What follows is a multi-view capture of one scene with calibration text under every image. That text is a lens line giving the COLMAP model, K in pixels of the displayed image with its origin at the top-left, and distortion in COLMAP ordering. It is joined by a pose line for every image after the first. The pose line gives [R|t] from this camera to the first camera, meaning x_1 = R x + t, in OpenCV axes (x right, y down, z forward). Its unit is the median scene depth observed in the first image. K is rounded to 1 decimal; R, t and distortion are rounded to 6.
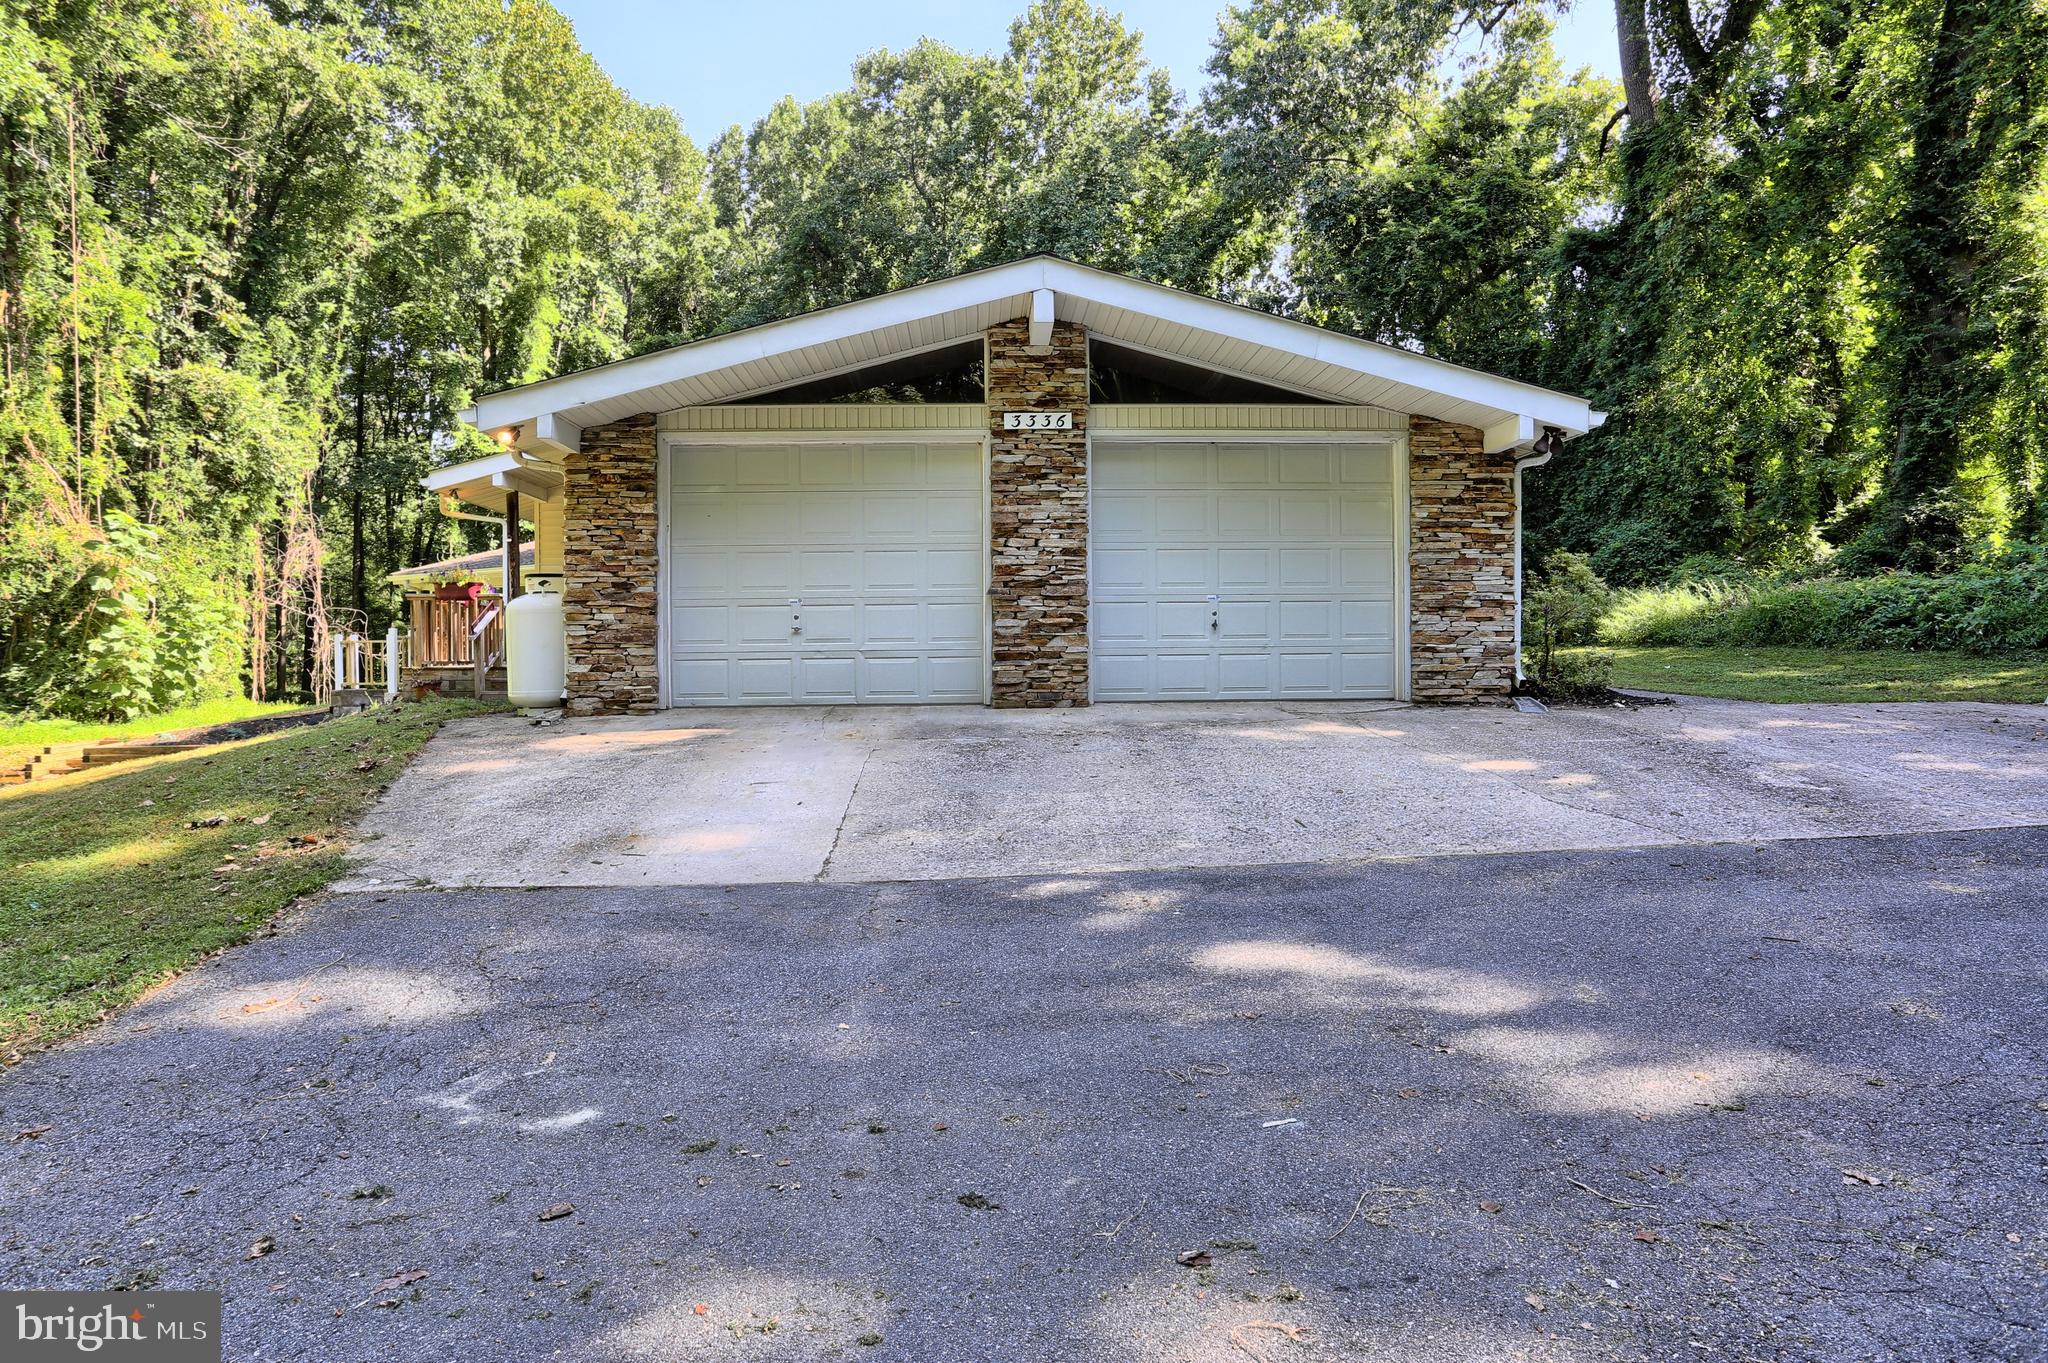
lens RADIAL K [[1306.9, 0, 1002.8], [0, 1306.9, 659.8], [0, 0, 1]] dist [-0.071312, 0.069999]
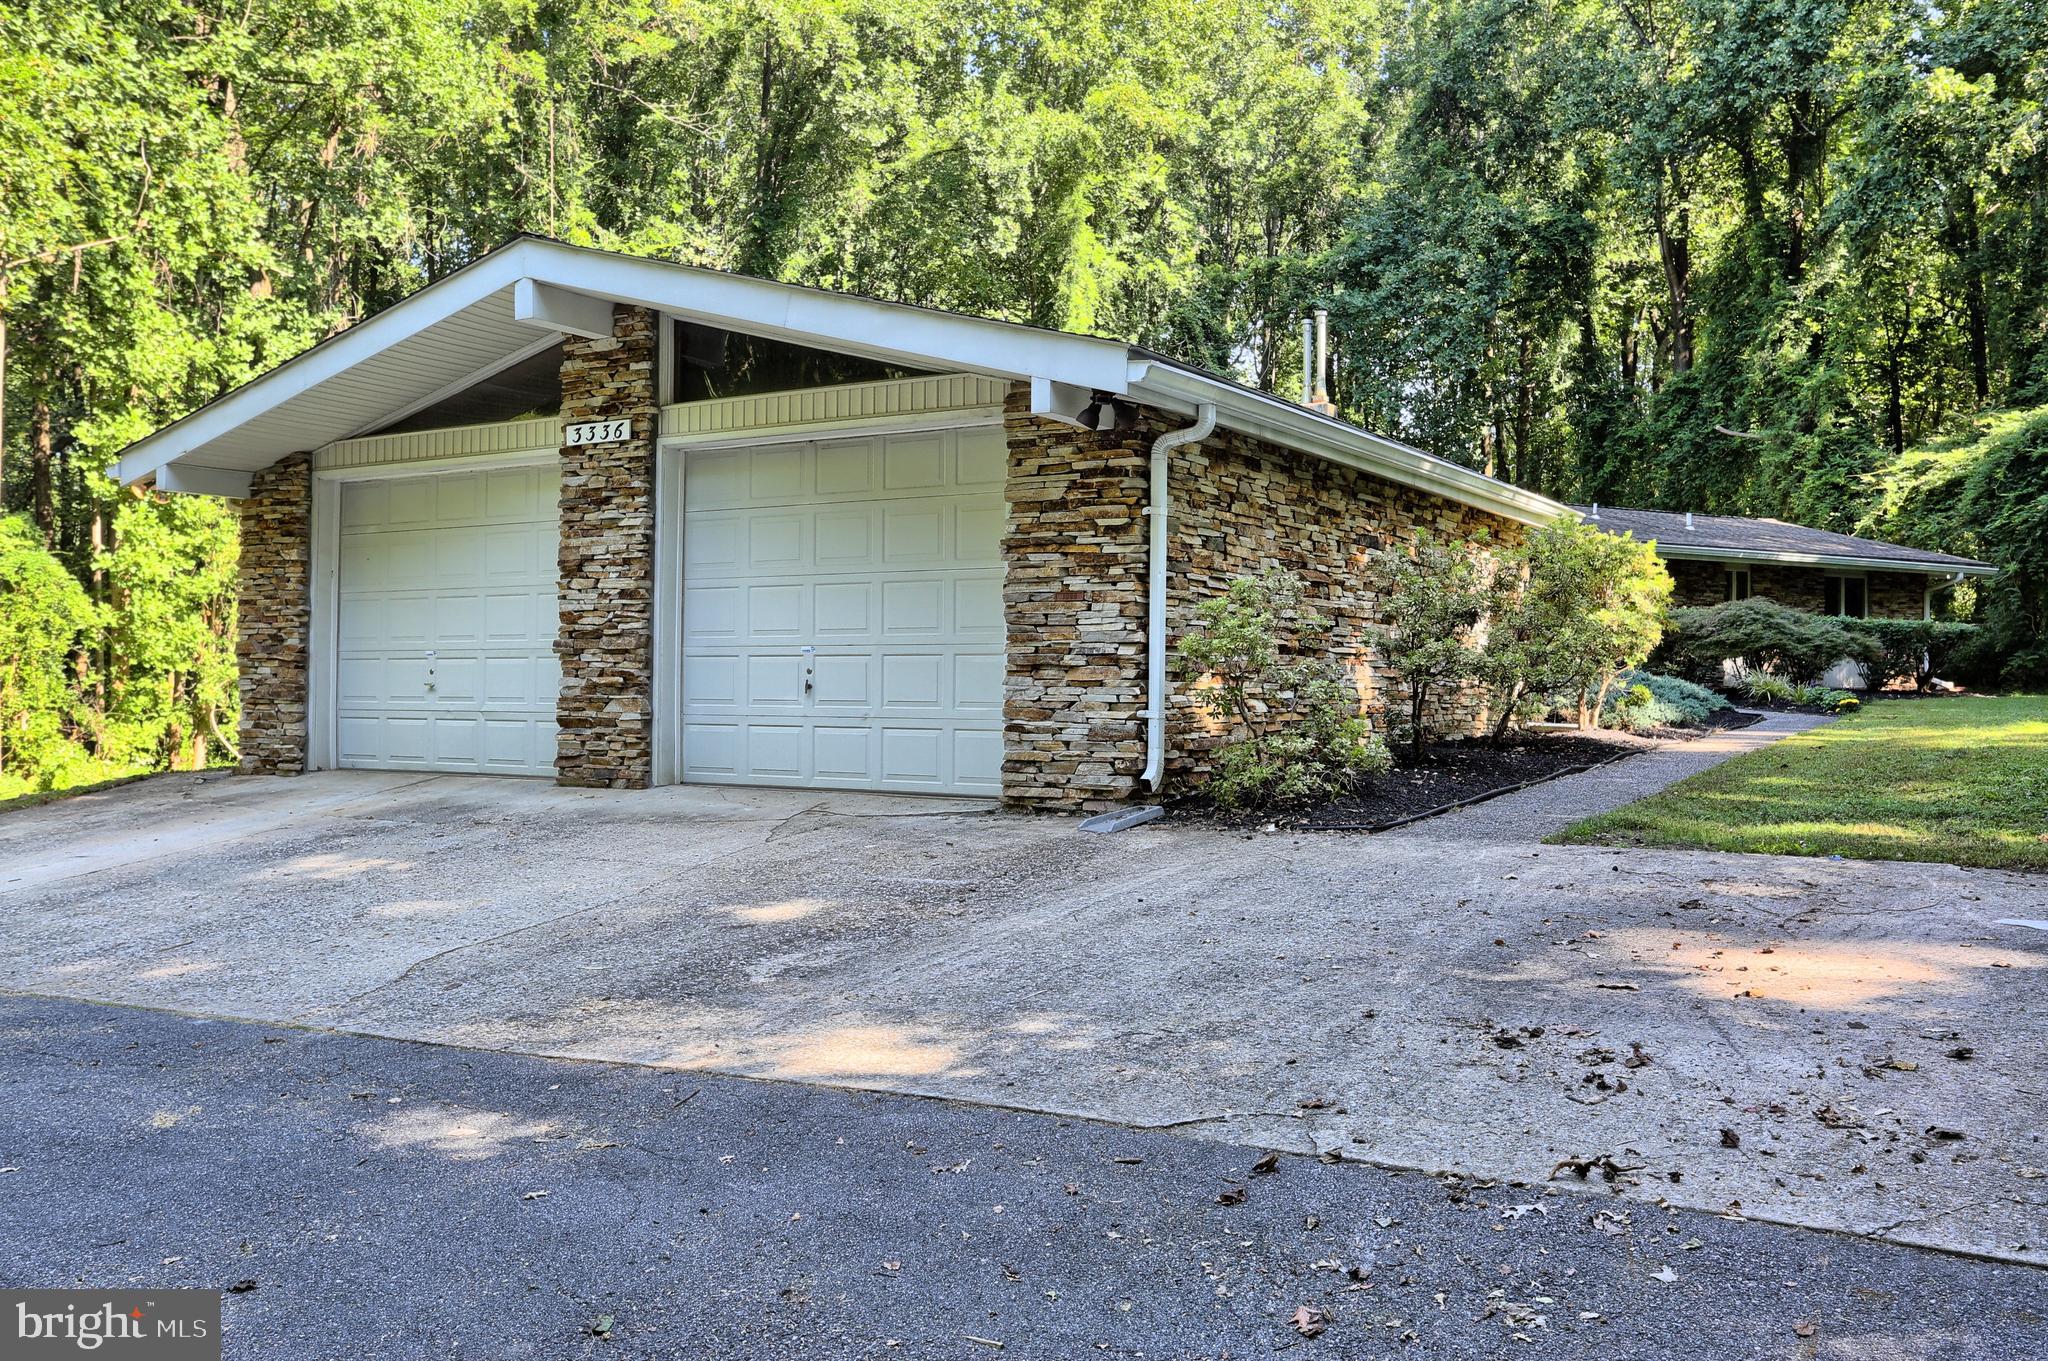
lens RADIAL K [[1843.2, 0, 1023.2], [0, 1843.2, 632.9], [0, 0, 1]] dist [-0.004884, 0.103841]
pose [[0.809534, -0.002977, -0.587065, 0.900721], [-0.011417, 0.999718, -0.020813, -0.037789], [0.586962, 0.023551, 0.809272, 0.229345]]
